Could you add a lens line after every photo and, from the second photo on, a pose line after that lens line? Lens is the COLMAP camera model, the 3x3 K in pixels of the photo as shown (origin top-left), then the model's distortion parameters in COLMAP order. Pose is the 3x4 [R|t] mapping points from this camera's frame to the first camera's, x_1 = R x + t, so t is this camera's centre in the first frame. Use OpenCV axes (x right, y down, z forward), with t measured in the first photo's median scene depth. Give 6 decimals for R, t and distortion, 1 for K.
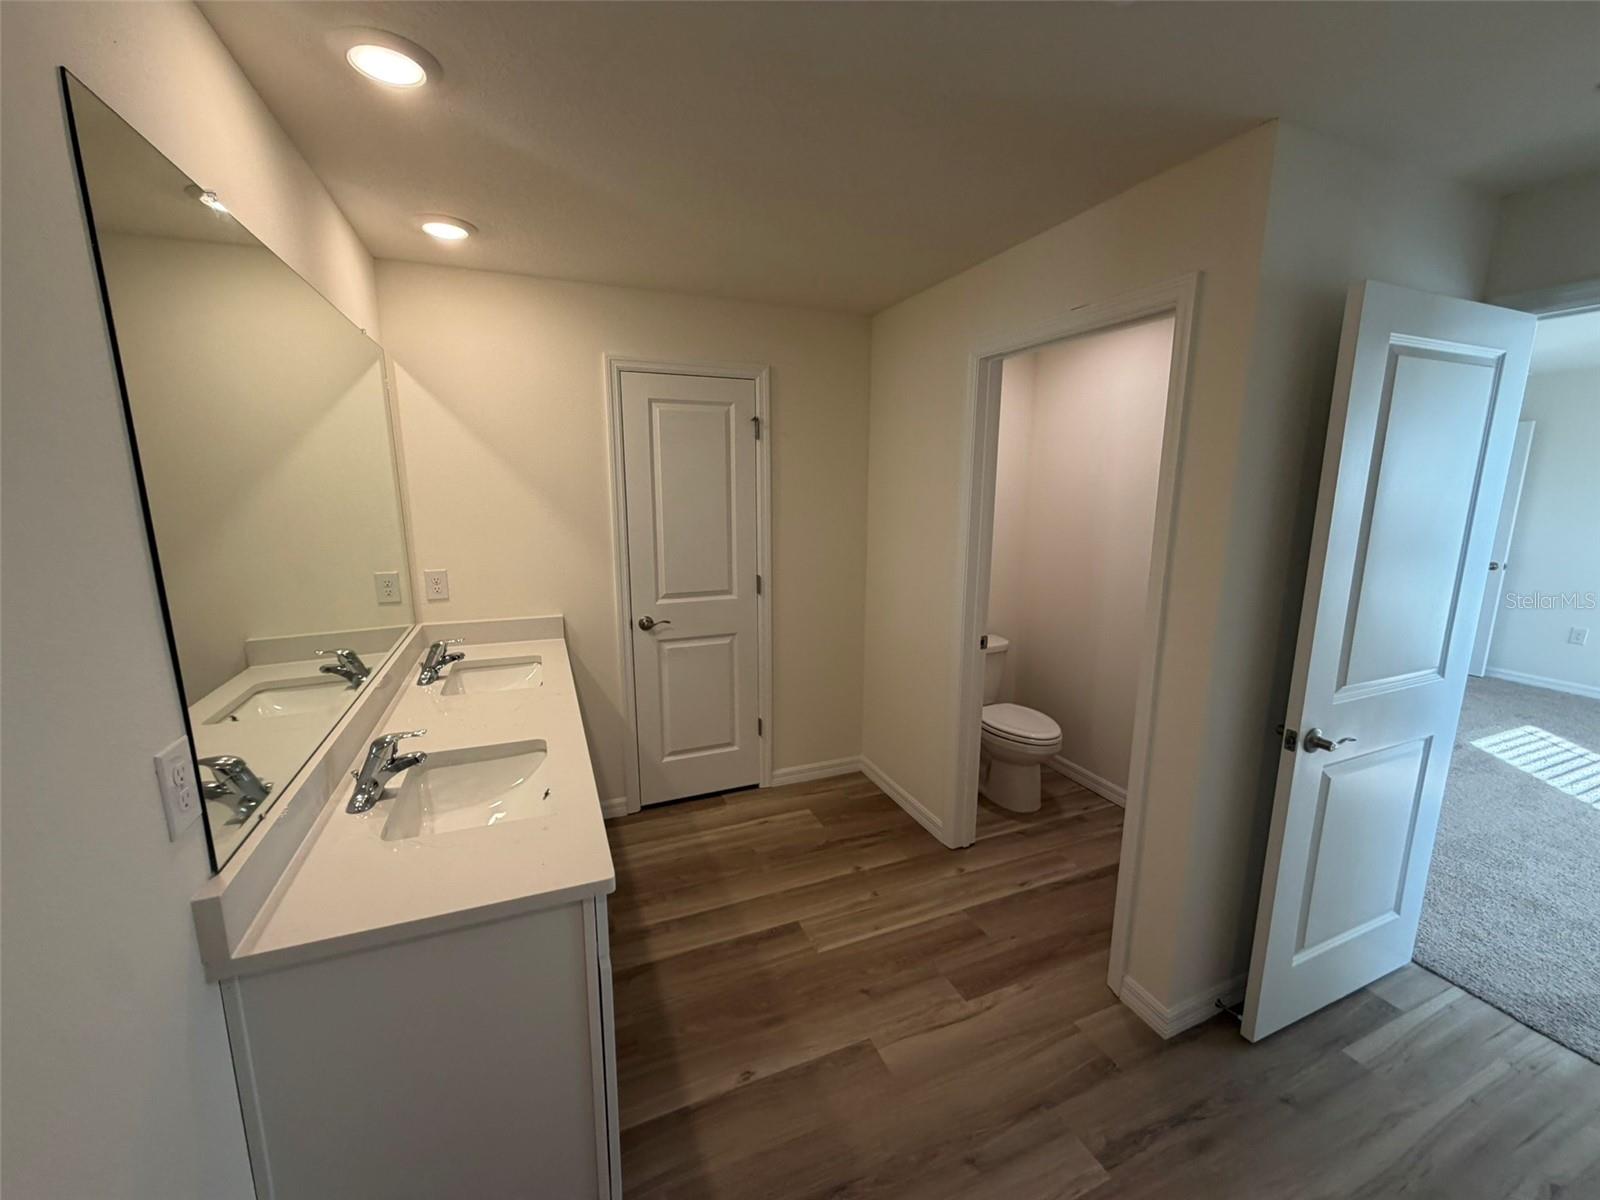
lens RADIAL K [[640.1, 0, 800.0], [0, 640.1, 600.0], [0, 0, 1]] dist [0.000275, 0.000150]
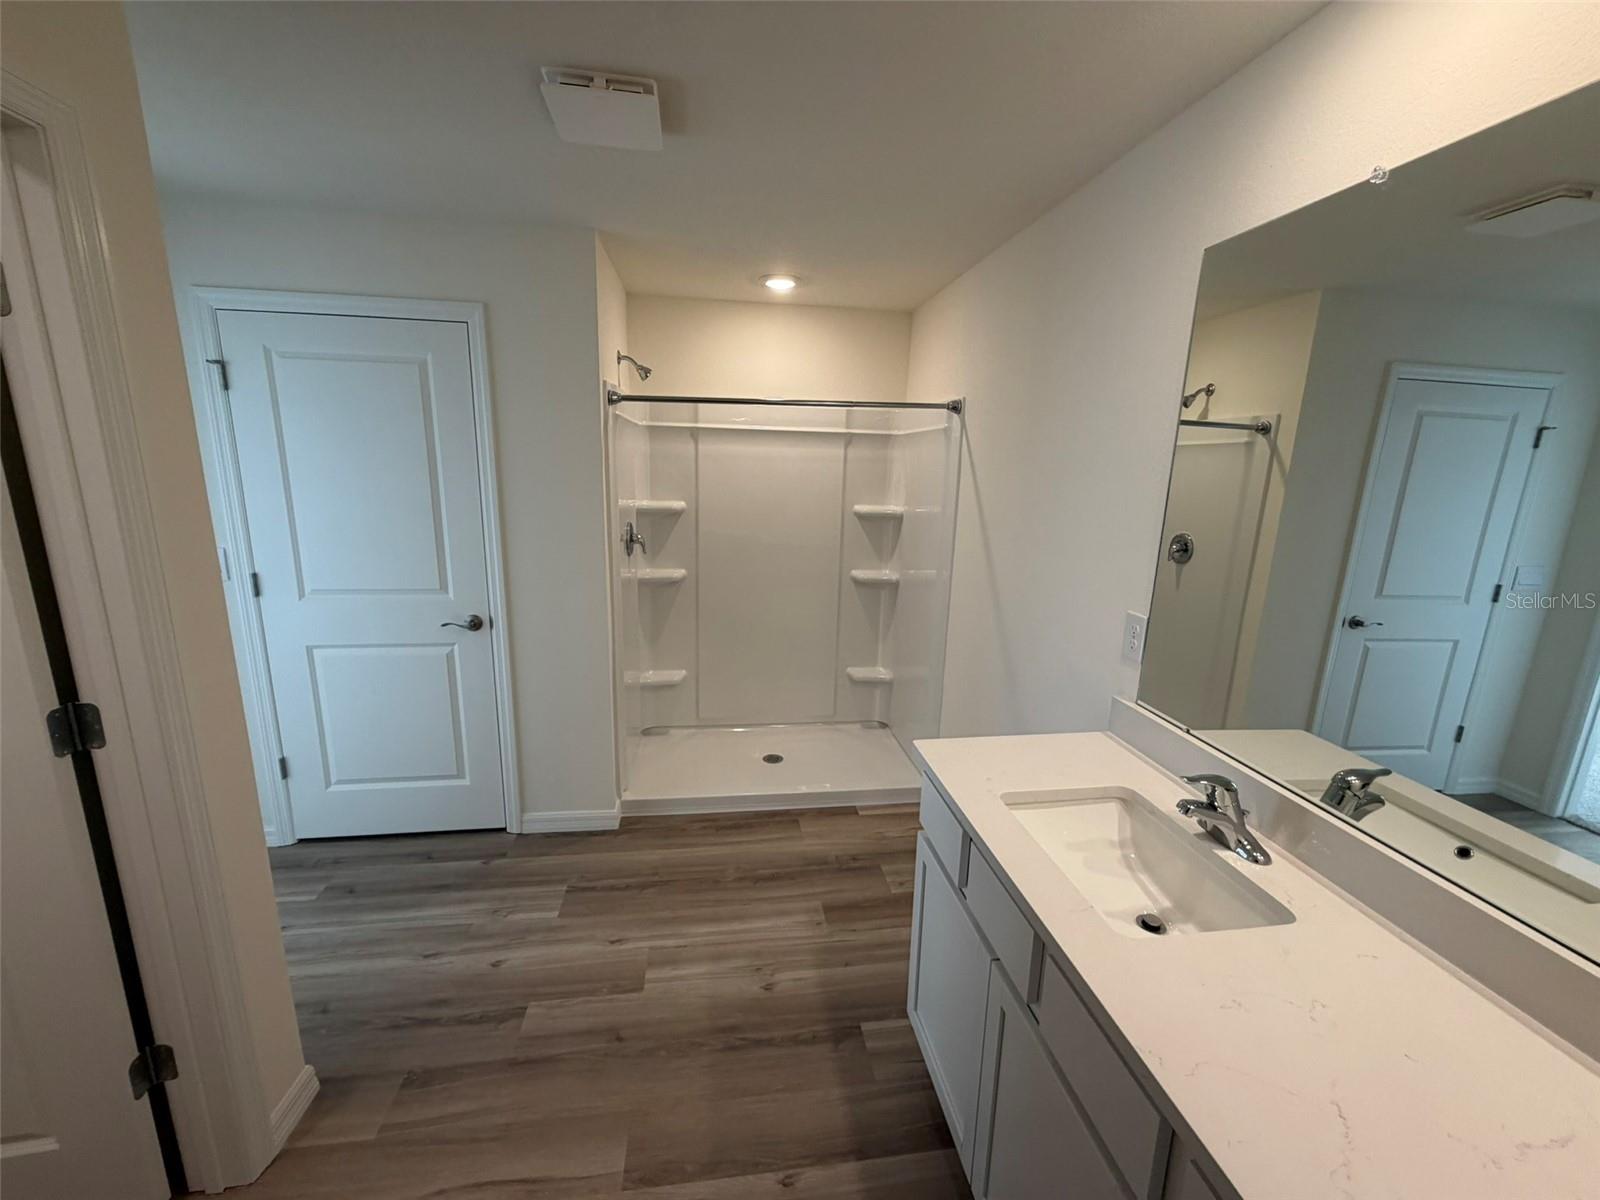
lens RADIAL K [[640.1, 0, 800.0], [0, 640.1, 600.0], [0, 0, 1]] dist [0.000275, 0.000150]
pose [[-0.965800, -0.080959, 0.246325, -0.151666], [0.019218, 0.925040, 0.379383, -0.168087], [-0.258575, 0.371142, -0.891848, 0.909181]]
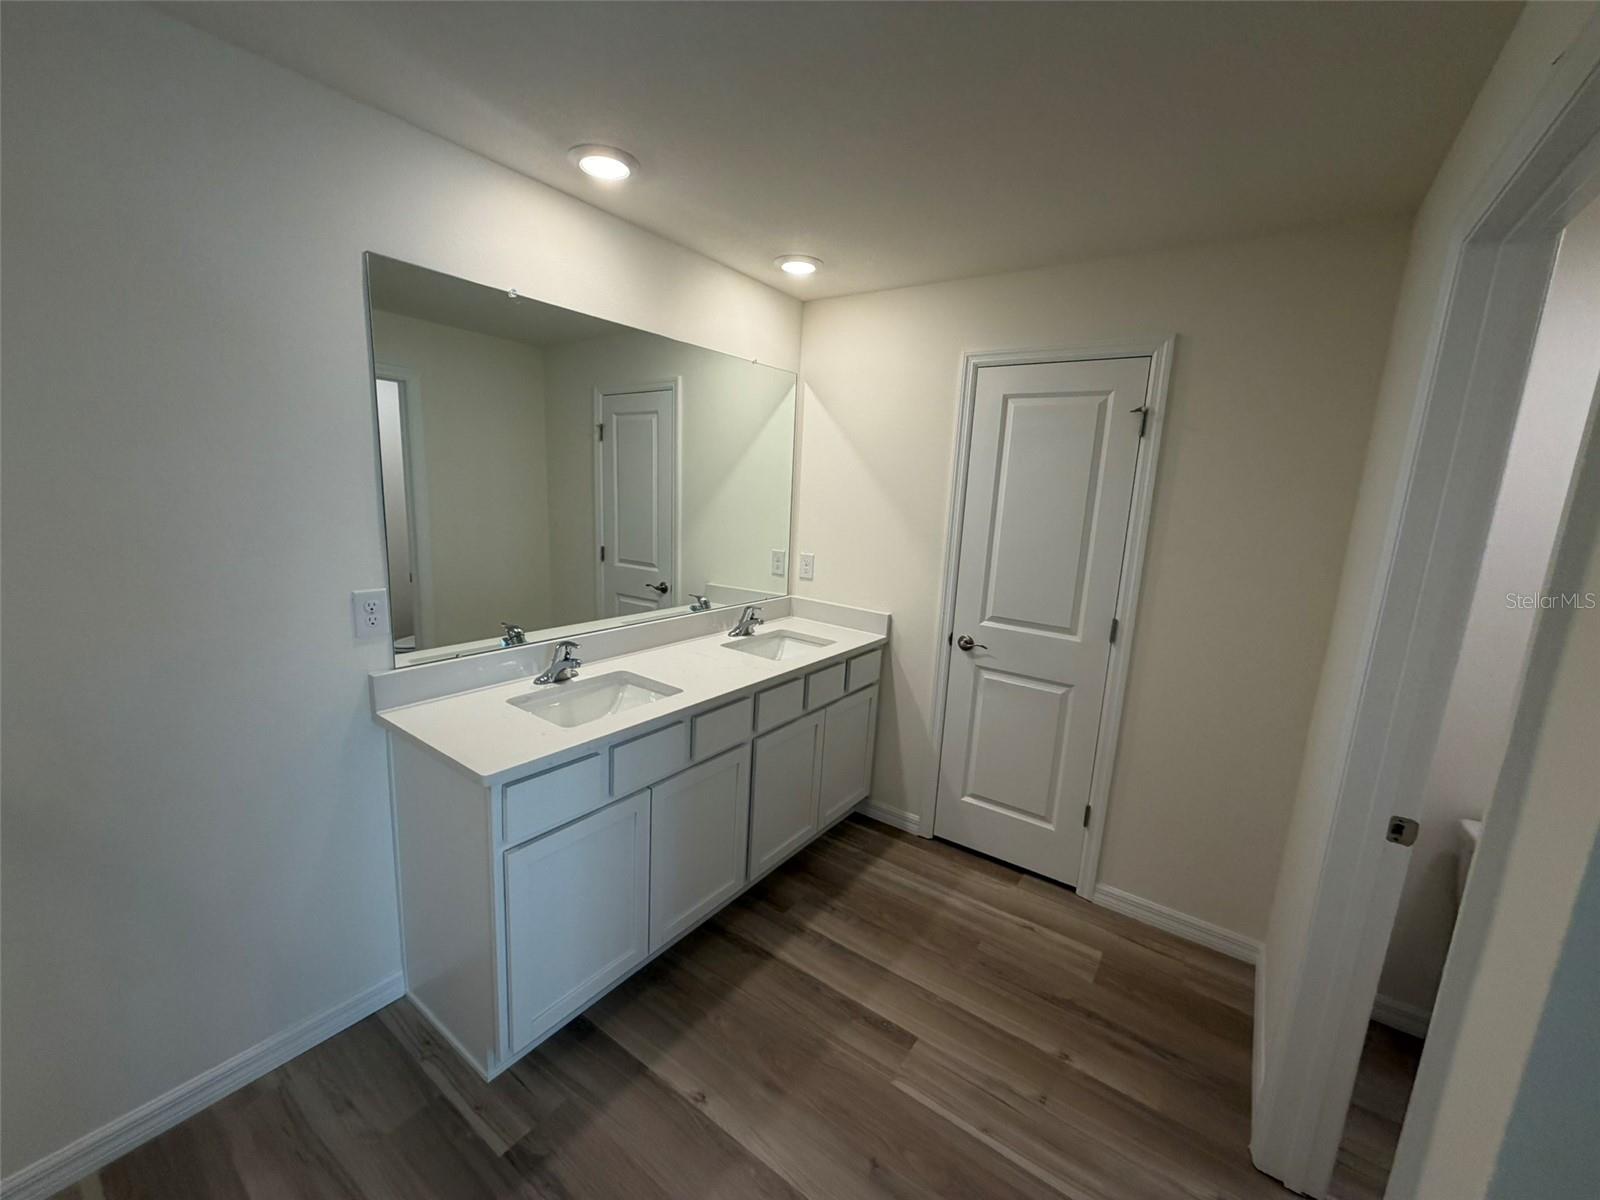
lens RADIAL K [[640.1, 0, 800.0], [0, 640.1, 600.0], [0, 0, 1]] dist [0.000275, 0.000150]
pose [[0.525078, 0.174412, -0.832991, 0.407266], [-0.203371, 0.976133, 0.076188, -0.047123], [0.826398, 0.129402, 0.548016, 0.317994]]
